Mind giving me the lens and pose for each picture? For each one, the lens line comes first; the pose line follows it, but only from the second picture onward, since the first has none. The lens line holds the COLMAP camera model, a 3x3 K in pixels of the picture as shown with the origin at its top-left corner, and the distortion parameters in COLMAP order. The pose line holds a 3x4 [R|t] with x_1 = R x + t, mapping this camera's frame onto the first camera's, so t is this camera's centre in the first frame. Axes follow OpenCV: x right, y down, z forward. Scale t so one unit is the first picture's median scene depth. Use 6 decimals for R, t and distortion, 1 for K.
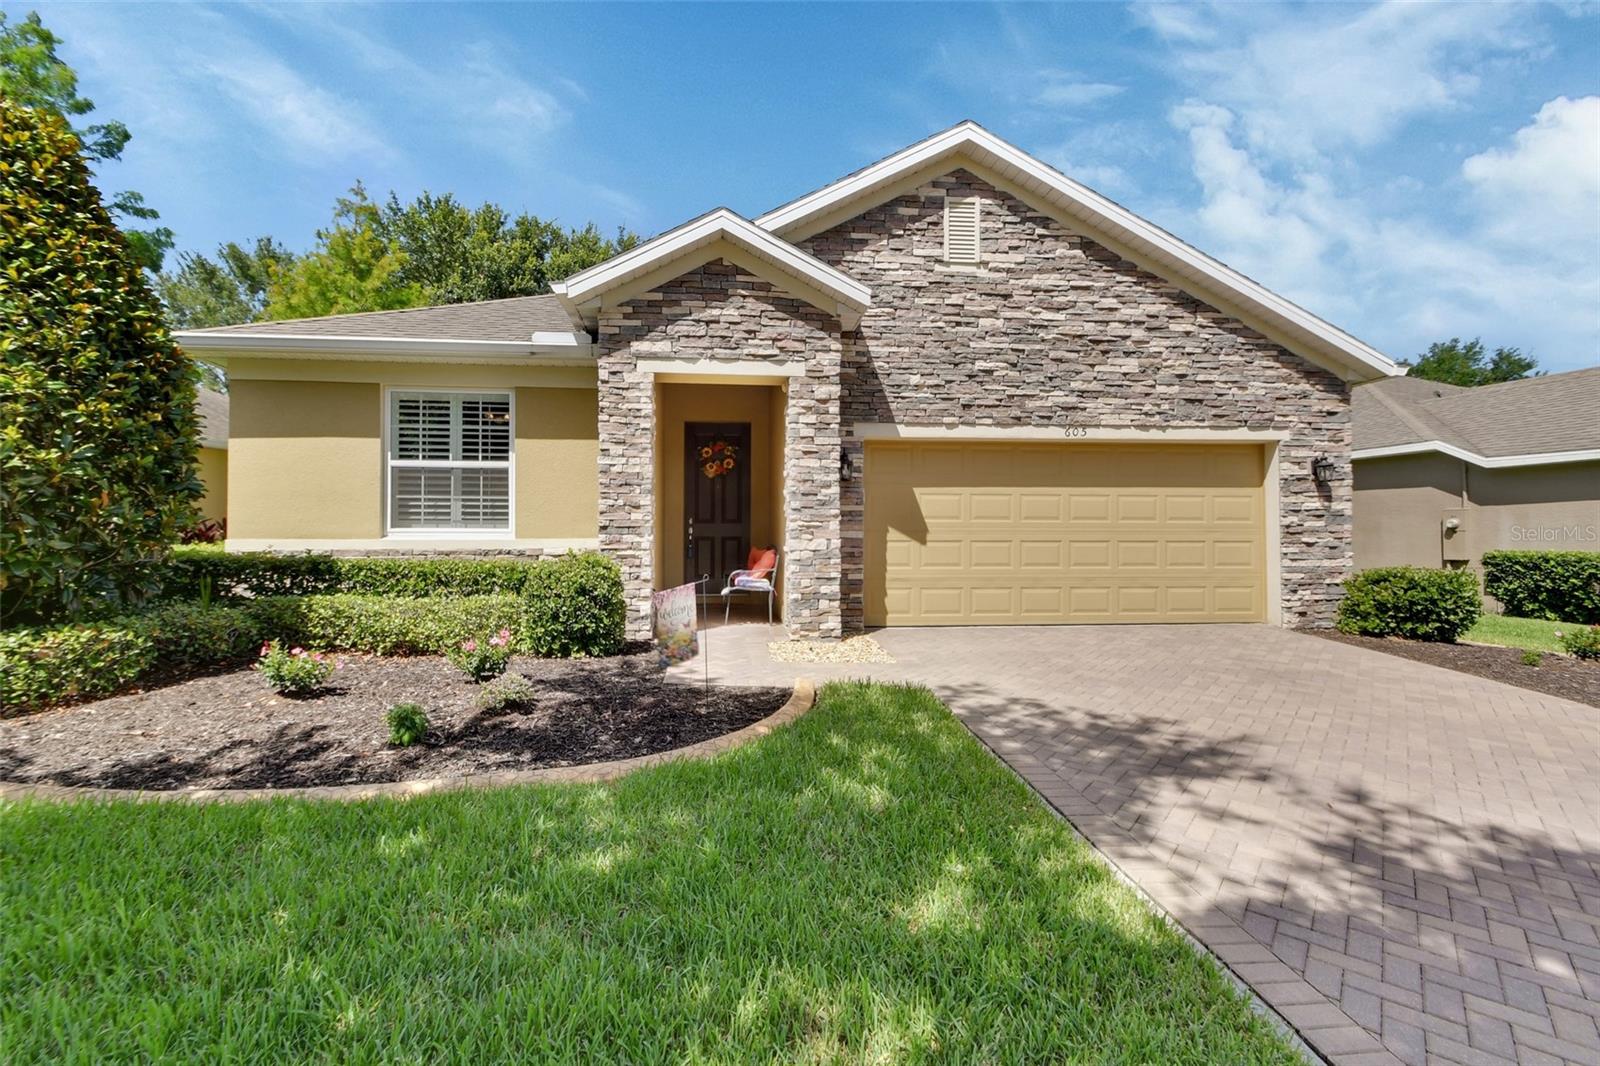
lens RADIAL K [[741.6, 0, 800.0], [0, 741.6, 533.0], [0, 0, 1]] dist [0.013069, -0.000003]
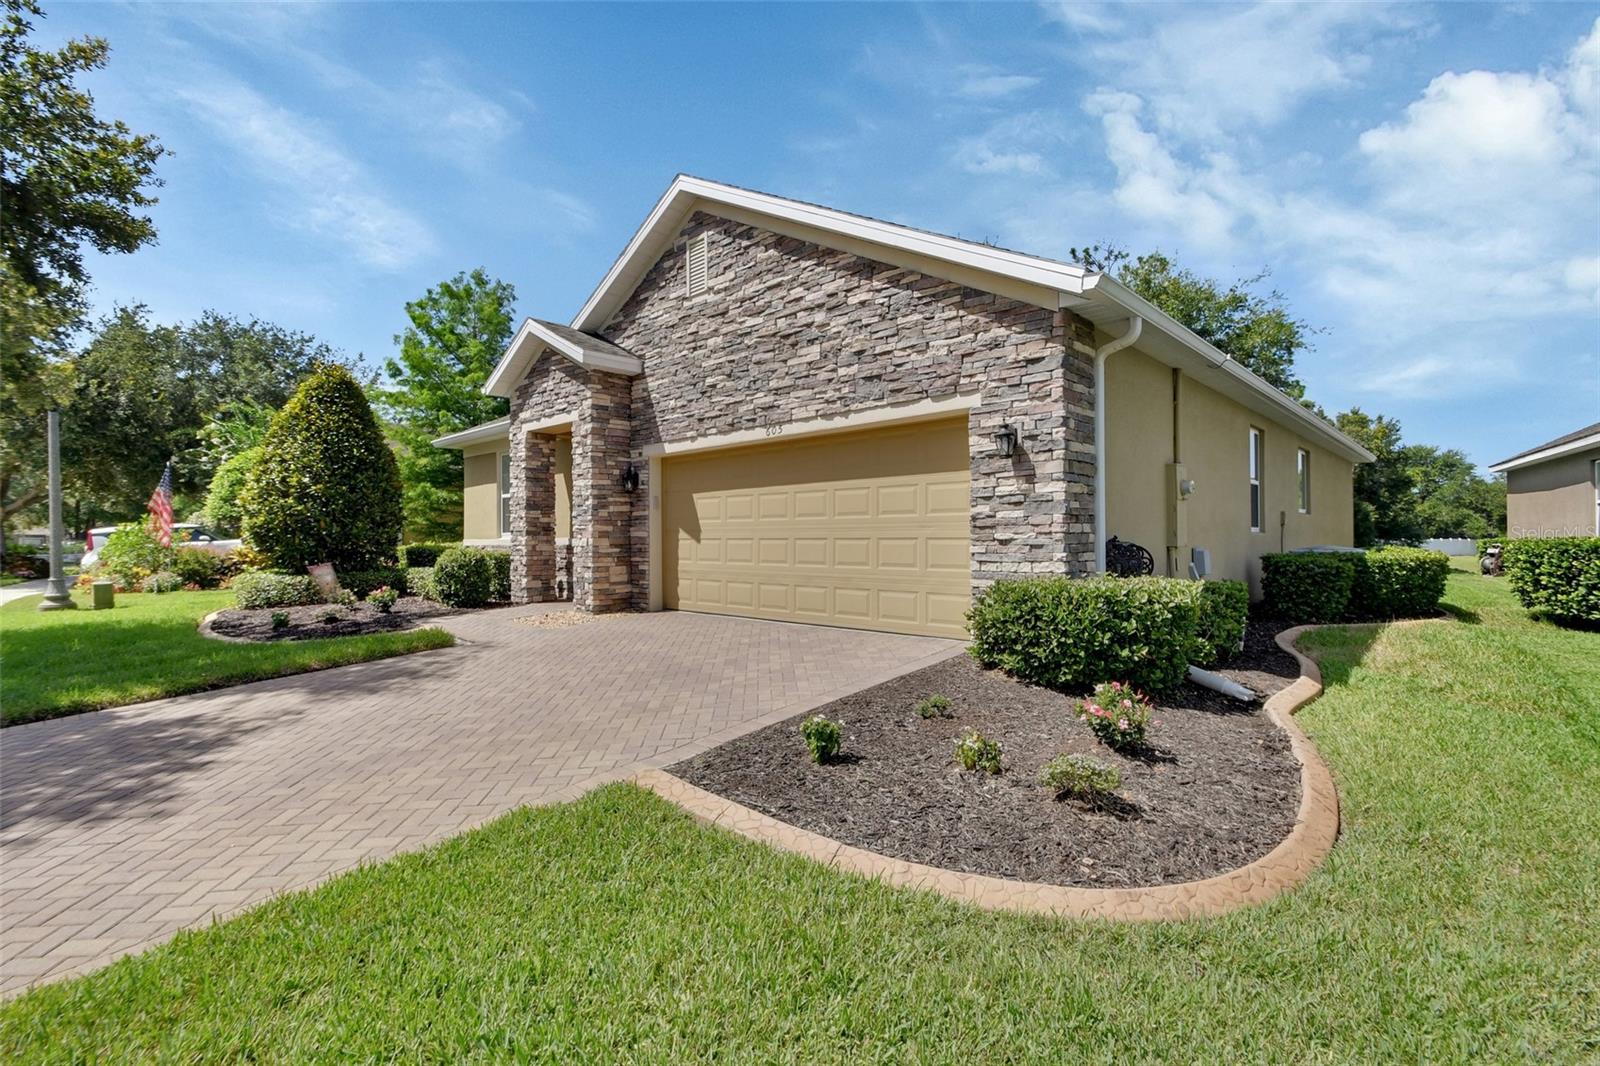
lens RADIAL K [[755.1, 0, 800.0], [0, 755.1, 533.0], [0, 0, 1]] dist [0.001347, -0.000193]
pose [[0.636831, -0.009892, -0.770940, 1.175863], [0.013208, 0.999911, -0.001919, 0.005274], [0.770890, -0.008960, 0.636905, 0.374281]]
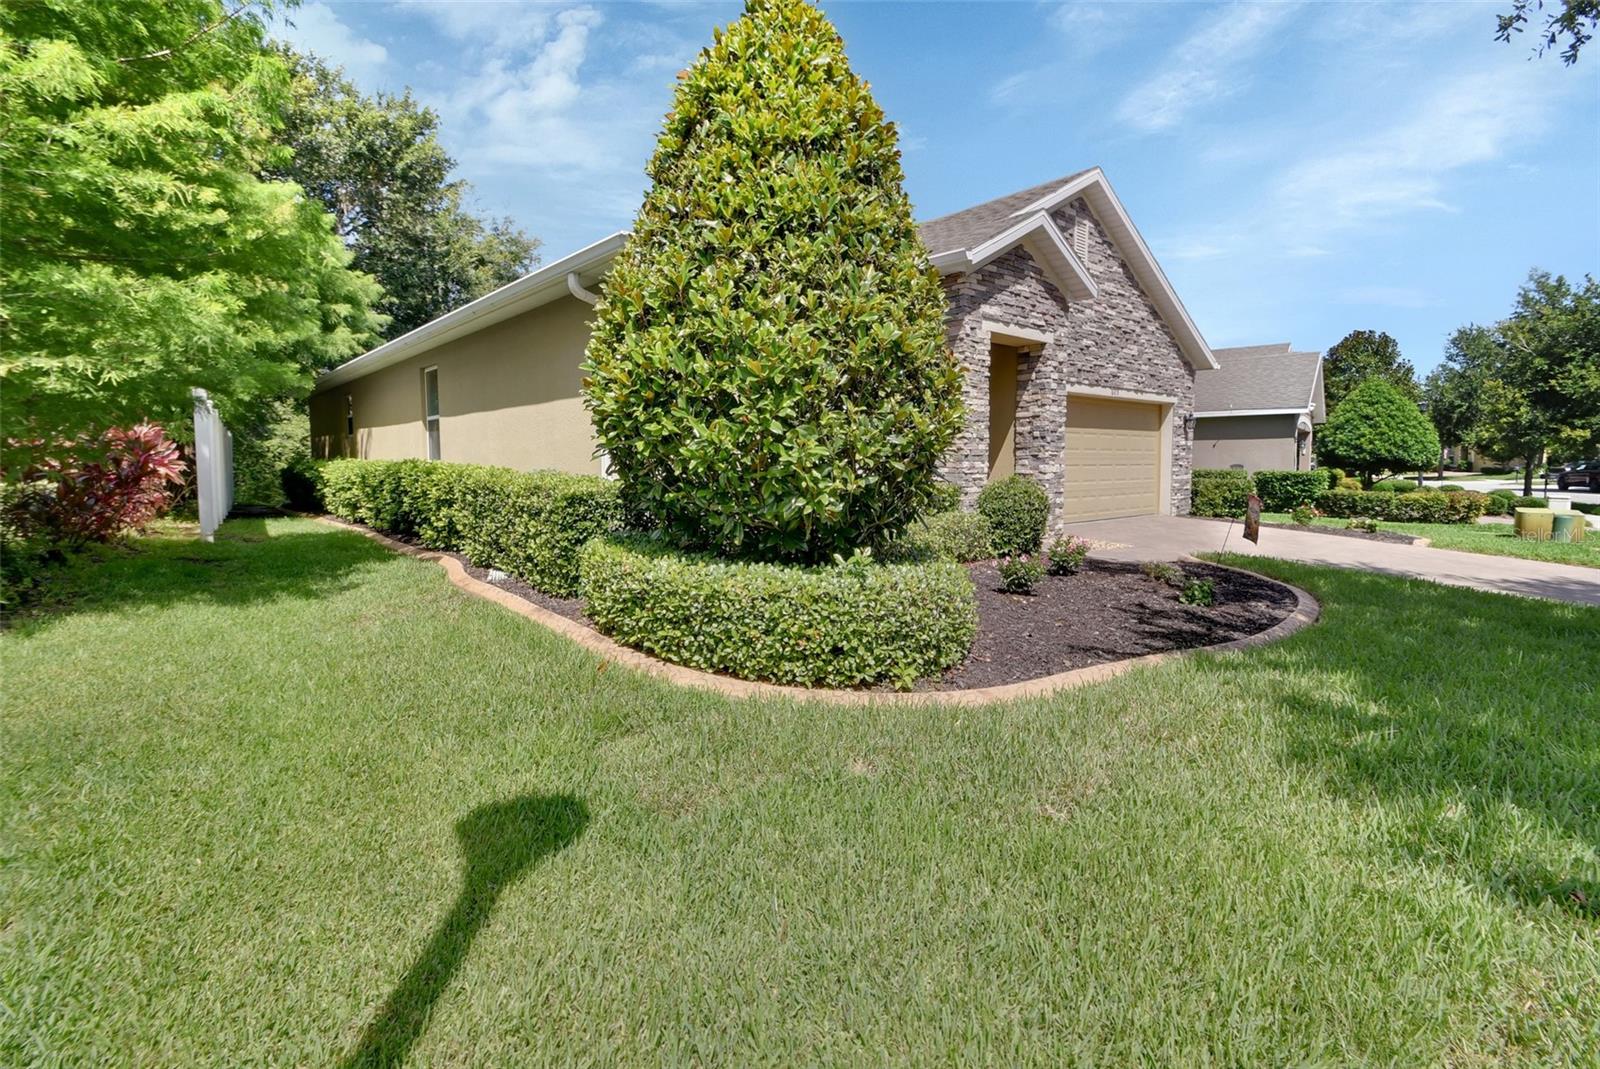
lens RADIAL K [[741.6, 0, 800.0], [0, 741.6, 534.5], [0, 0, 1]] dist [0.013069, -0.000003]
pose [[0.818160, -0.057811, 0.572077, -1.030680], [0.003686, 0.995440, 0.095323, 0.005288], [-0.574978, -0.075881, 0.814642, 0.114329]]
